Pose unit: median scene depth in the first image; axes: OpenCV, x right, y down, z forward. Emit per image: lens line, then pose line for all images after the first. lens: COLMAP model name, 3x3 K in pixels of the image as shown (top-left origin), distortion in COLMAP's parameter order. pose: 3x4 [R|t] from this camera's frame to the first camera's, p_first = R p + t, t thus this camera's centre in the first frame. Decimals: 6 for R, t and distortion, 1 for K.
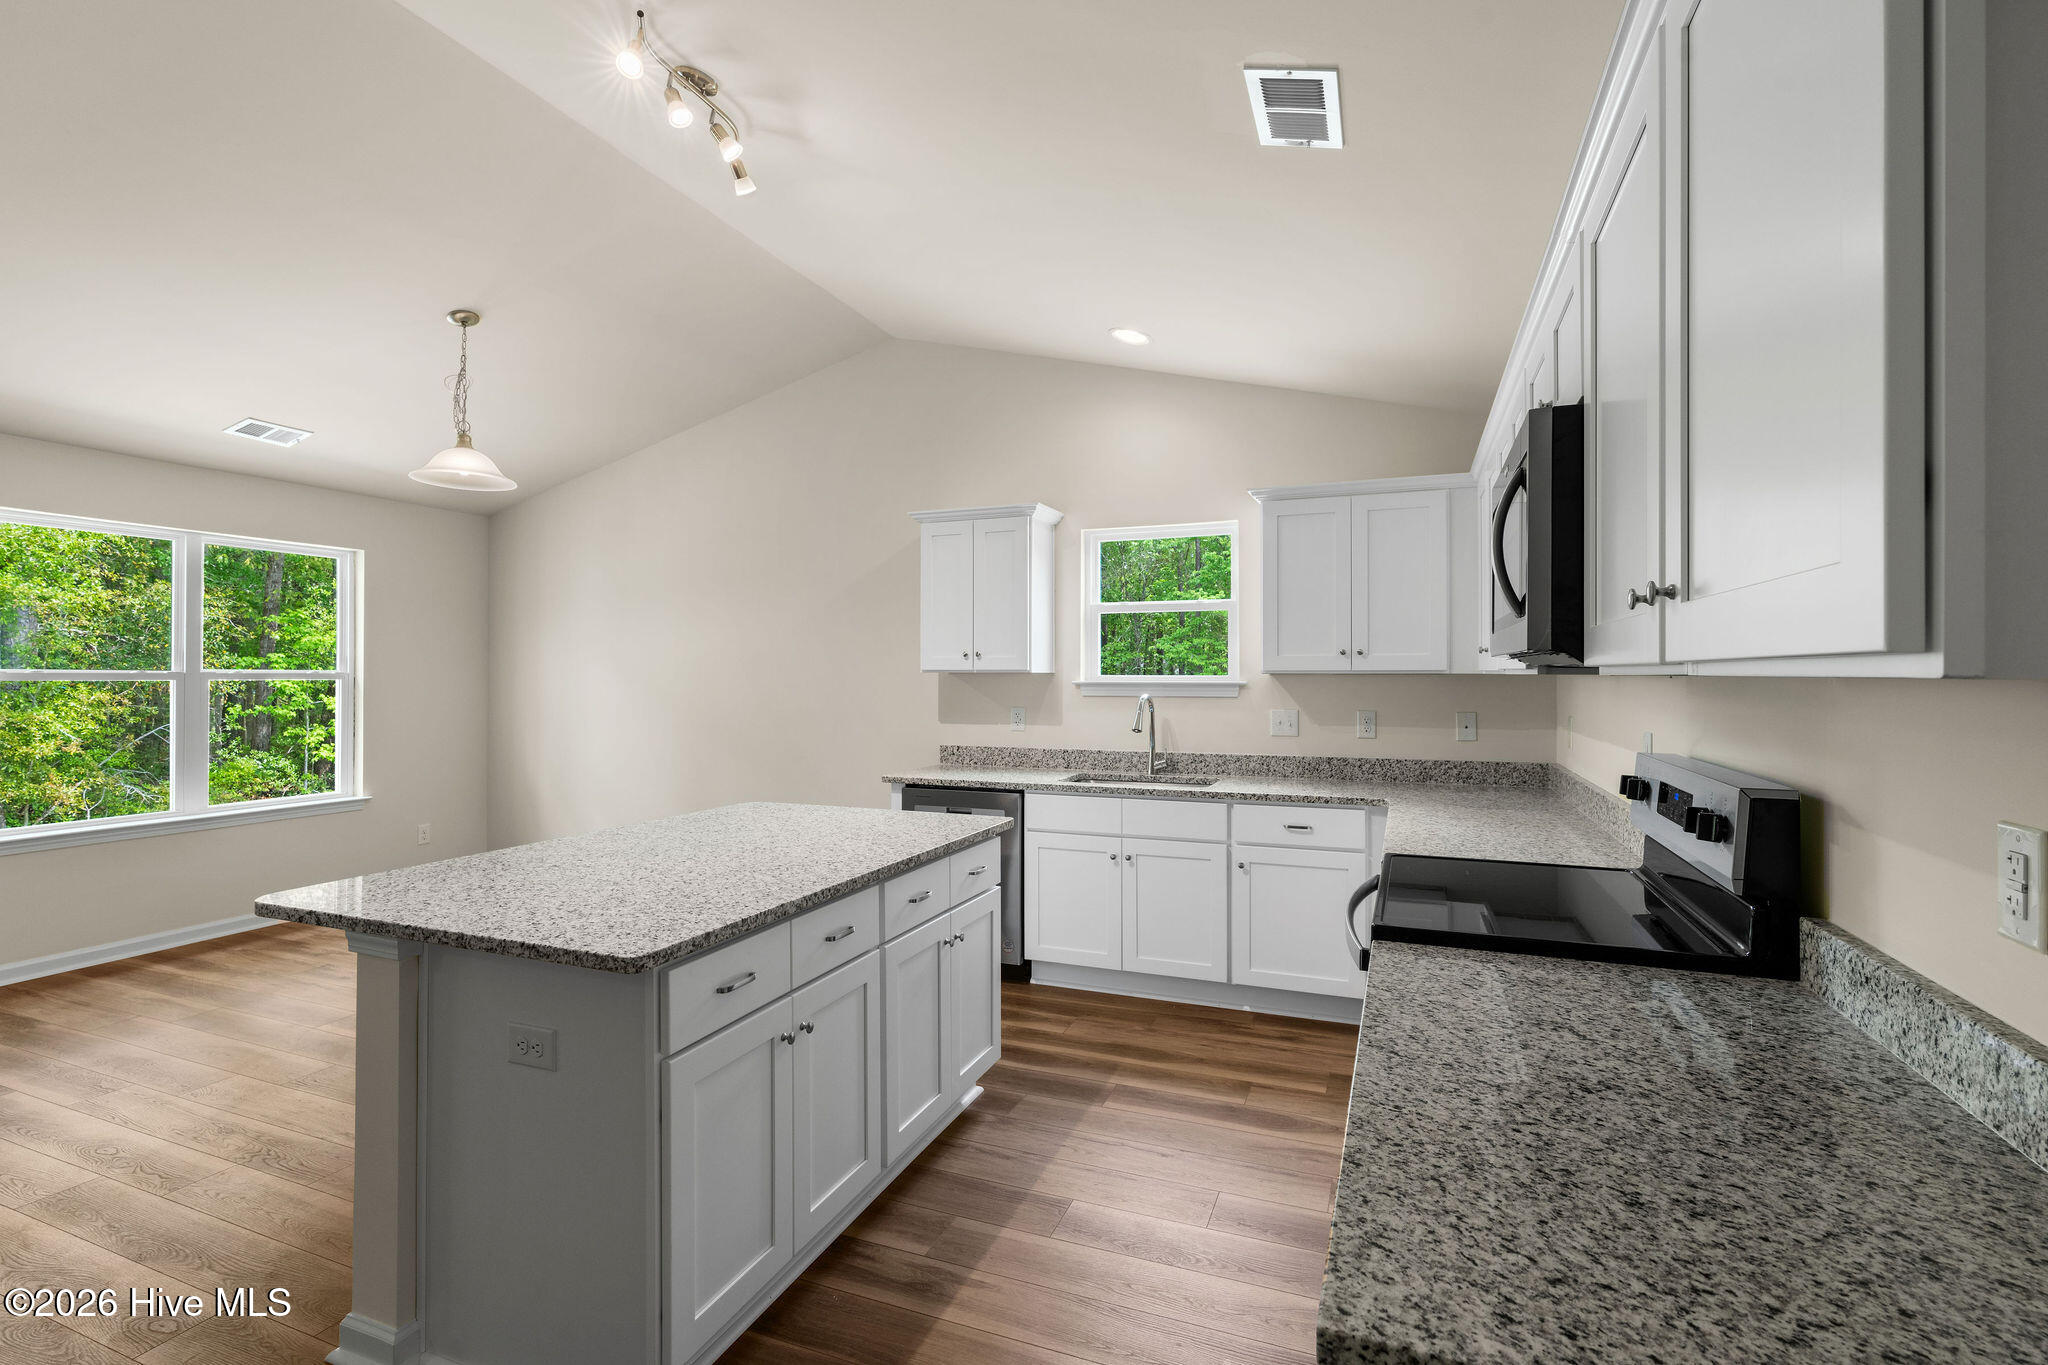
lens RADIAL K [[923.9, 0, 1028.0], [0, 923.9, 669.9], [0, 0, 1]] dist [-0.009588, 0.003934]
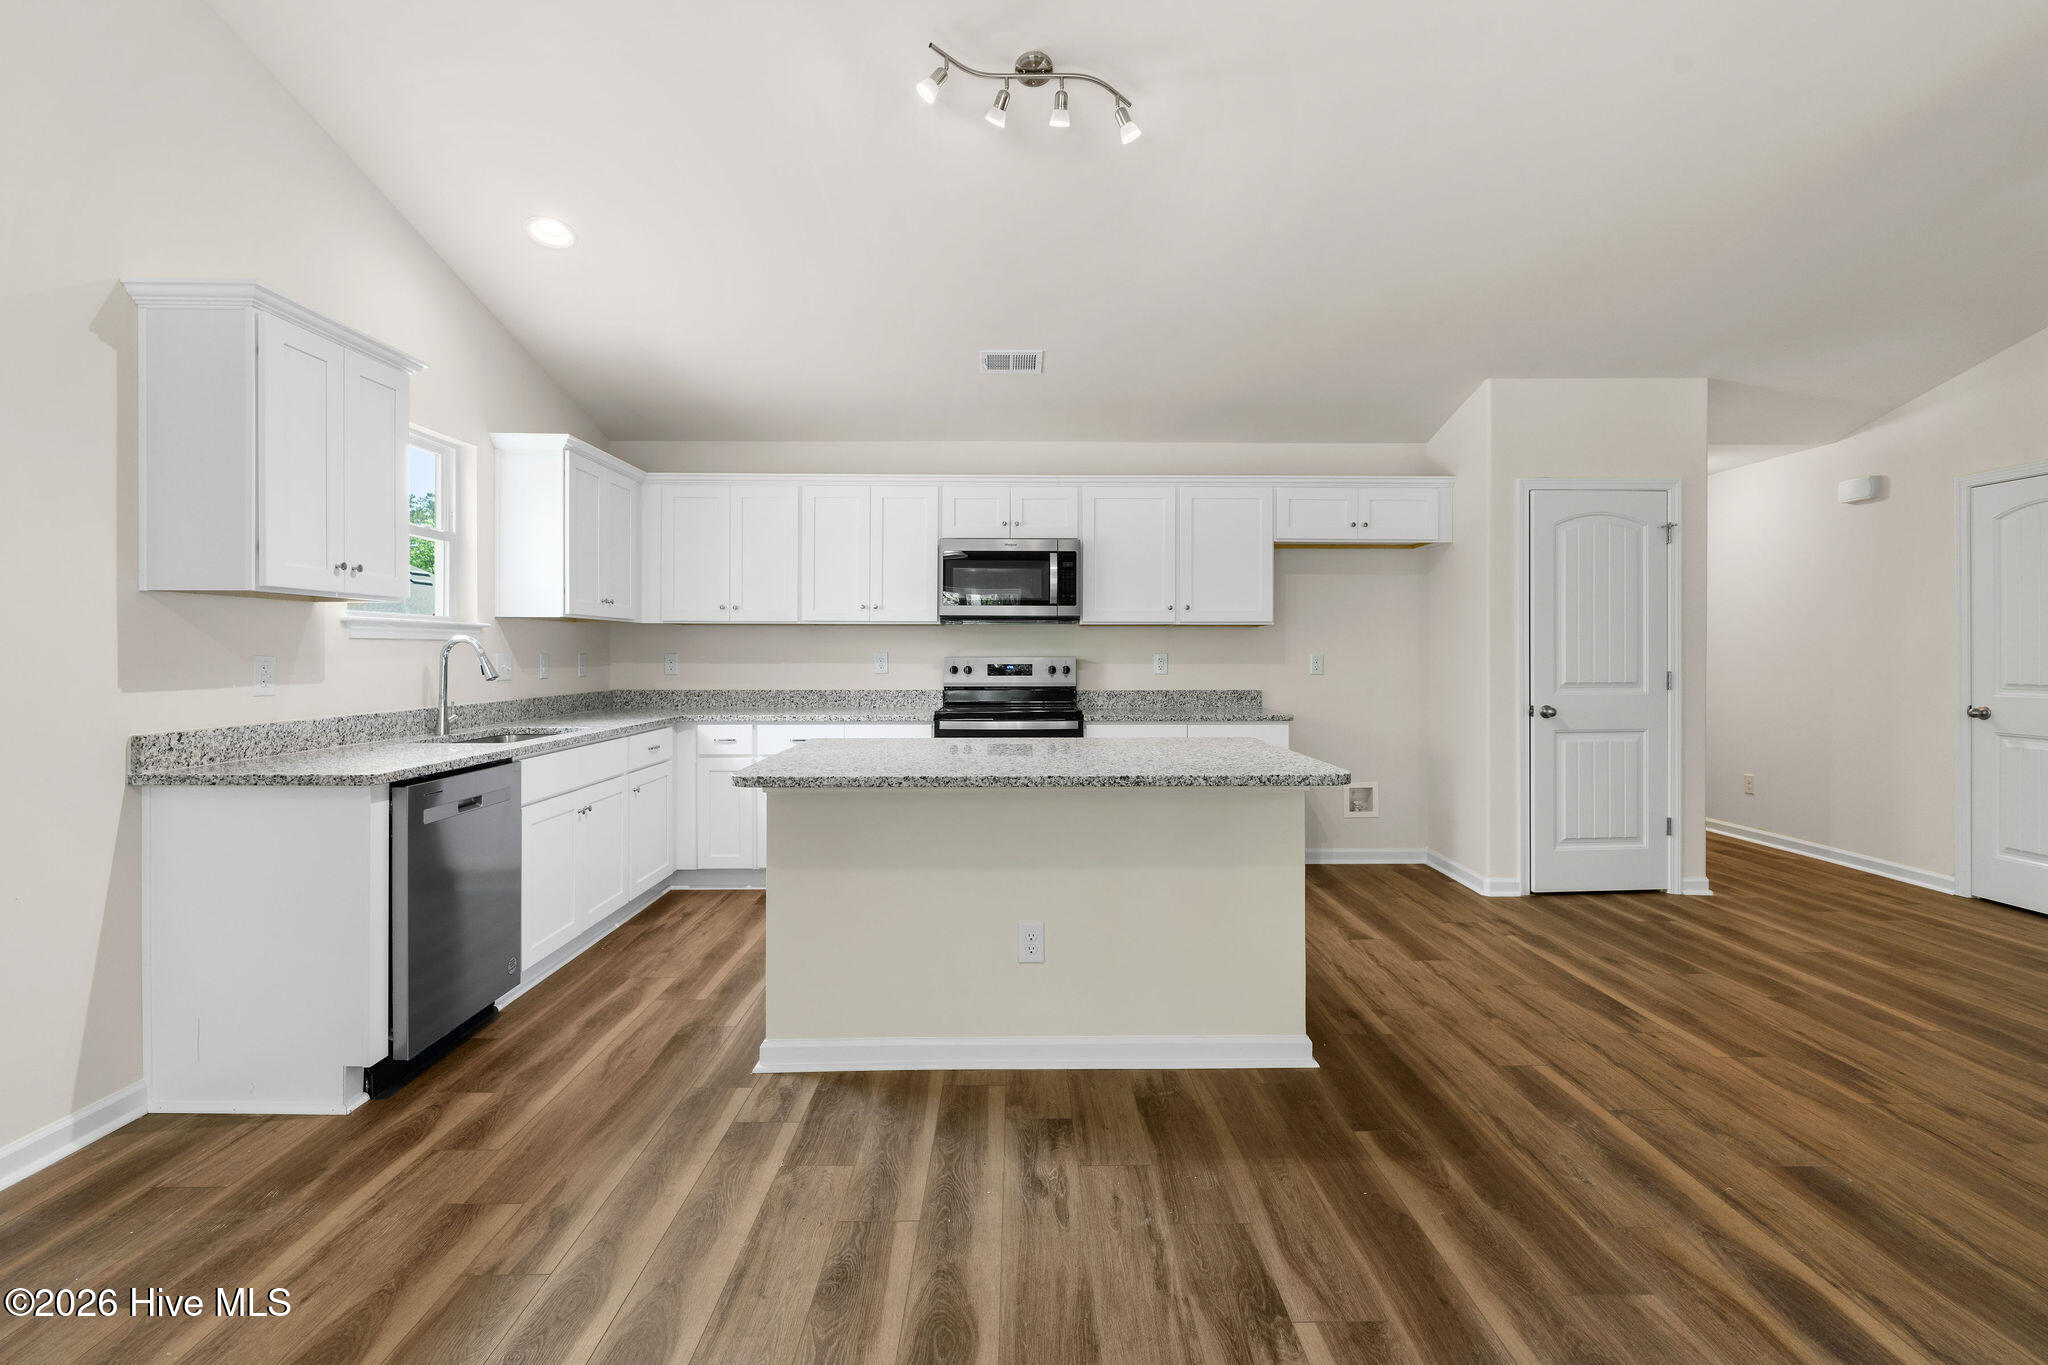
lens RADIAL K [[923.9, 0, 1028.0], [0, 923.9, 656.7], [0, 0, 1]] dist [-0.009588, 0.003934]
pose [[-0.384846, -0.004777, 0.922969, -0.822791], [-0.007259, 0.999971, 0.002149, 0.039317], [-0.922952, -0.005873, -0.384869, 0.847137]]
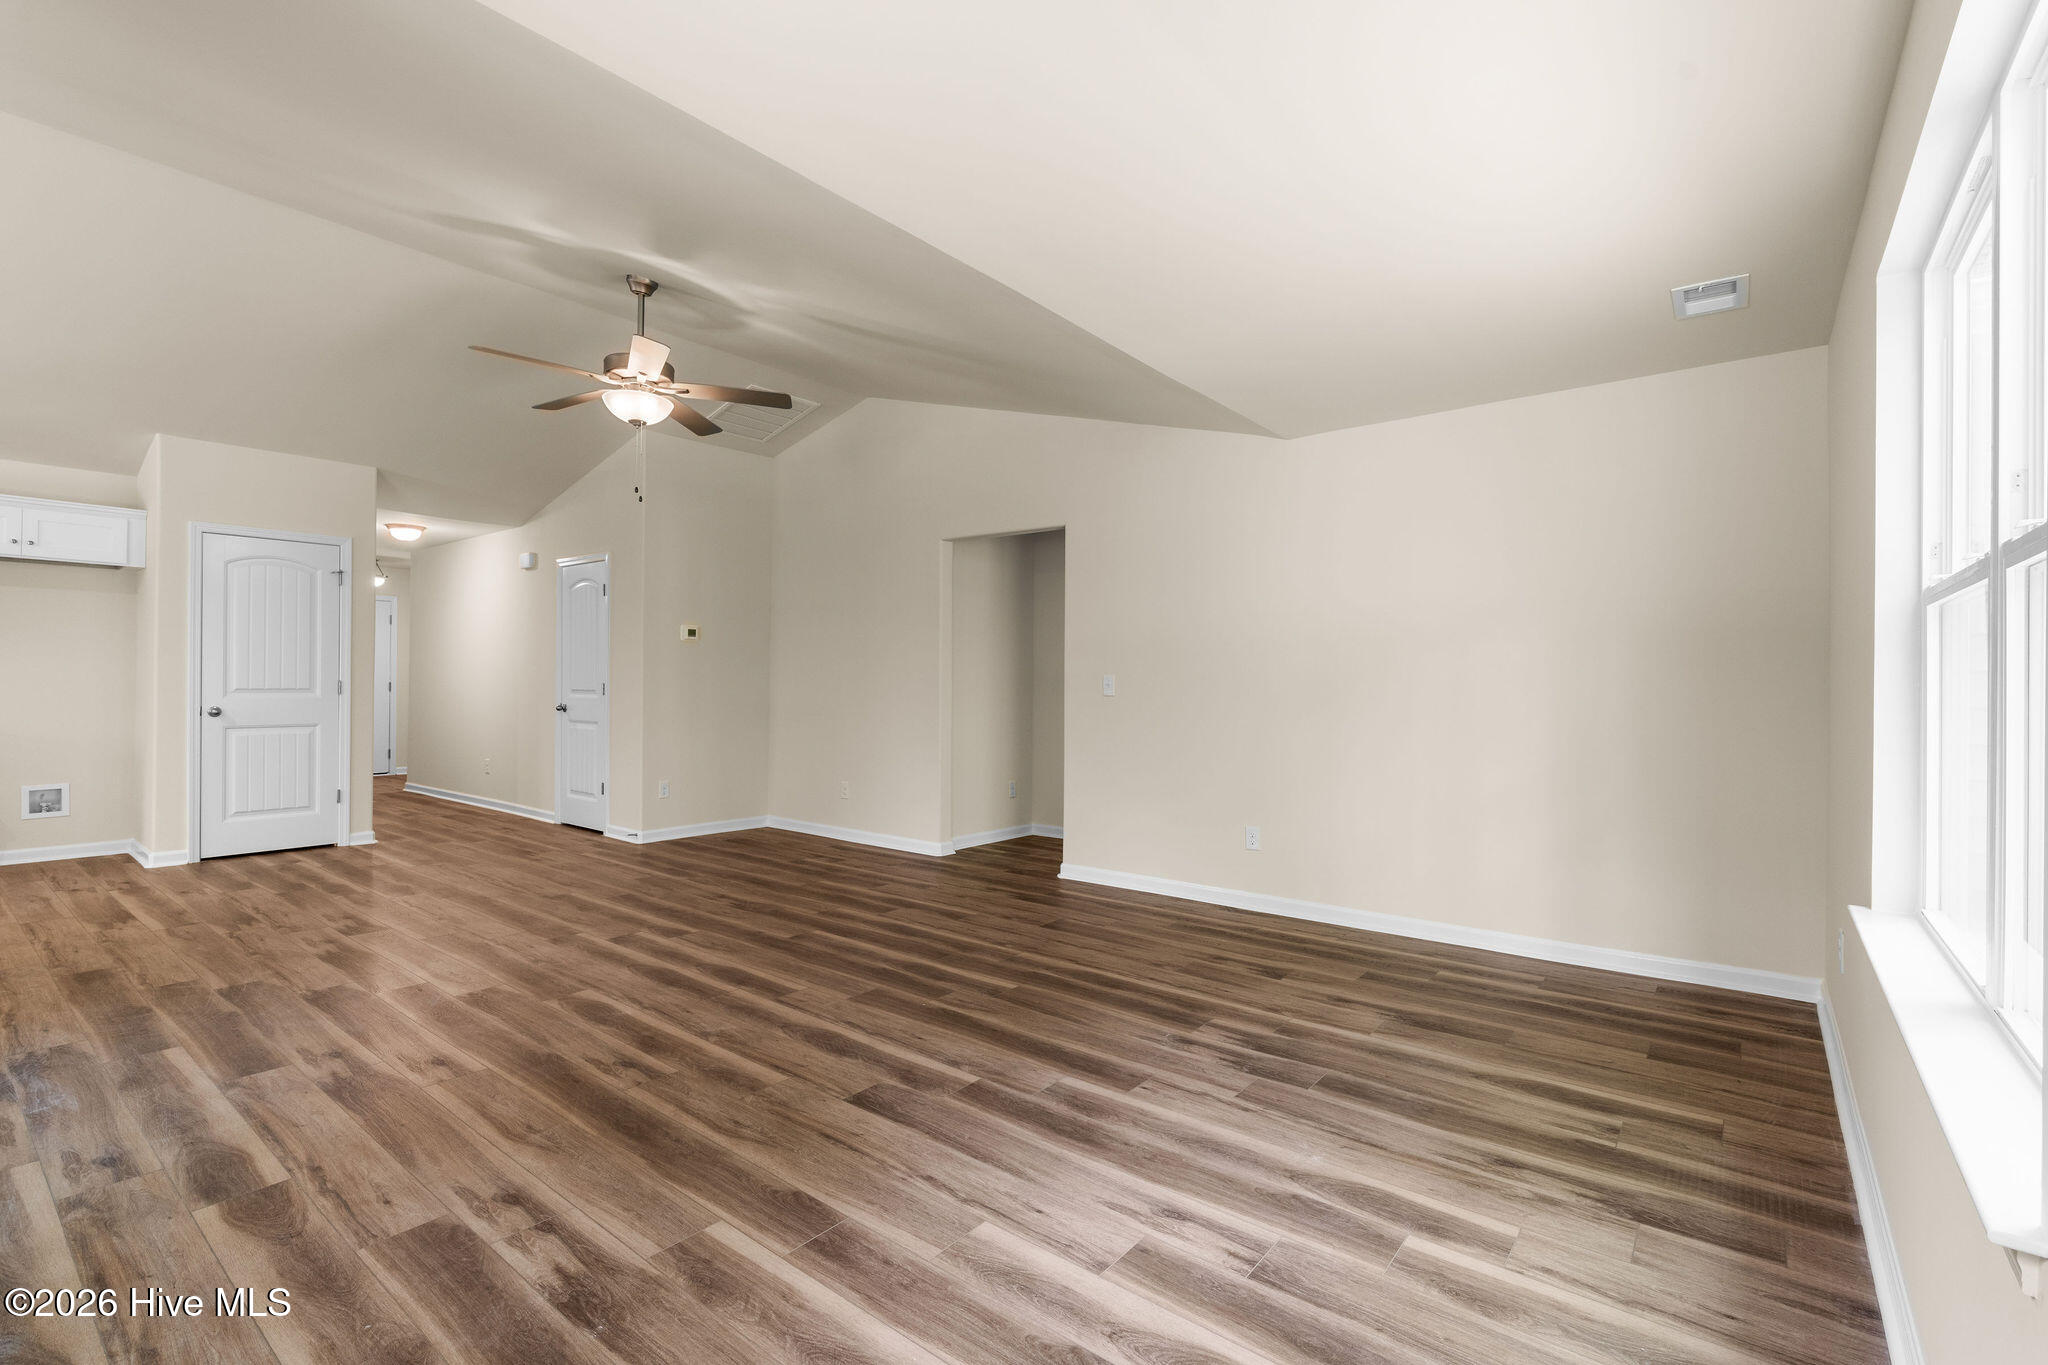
lens RADIAL K [[923.9, 0, 1032.0], [0, 923.9, 680.4], [0, 0, 1]] dist [-0.009588, 0.003934]
pose [[-0.959802, -0.011835, 0.280428, -1.560456], [-0.014650, 0.999861, -0.007947, 0.048848], [-0.280295, -0.011736, -0.959842, 0.822410]]
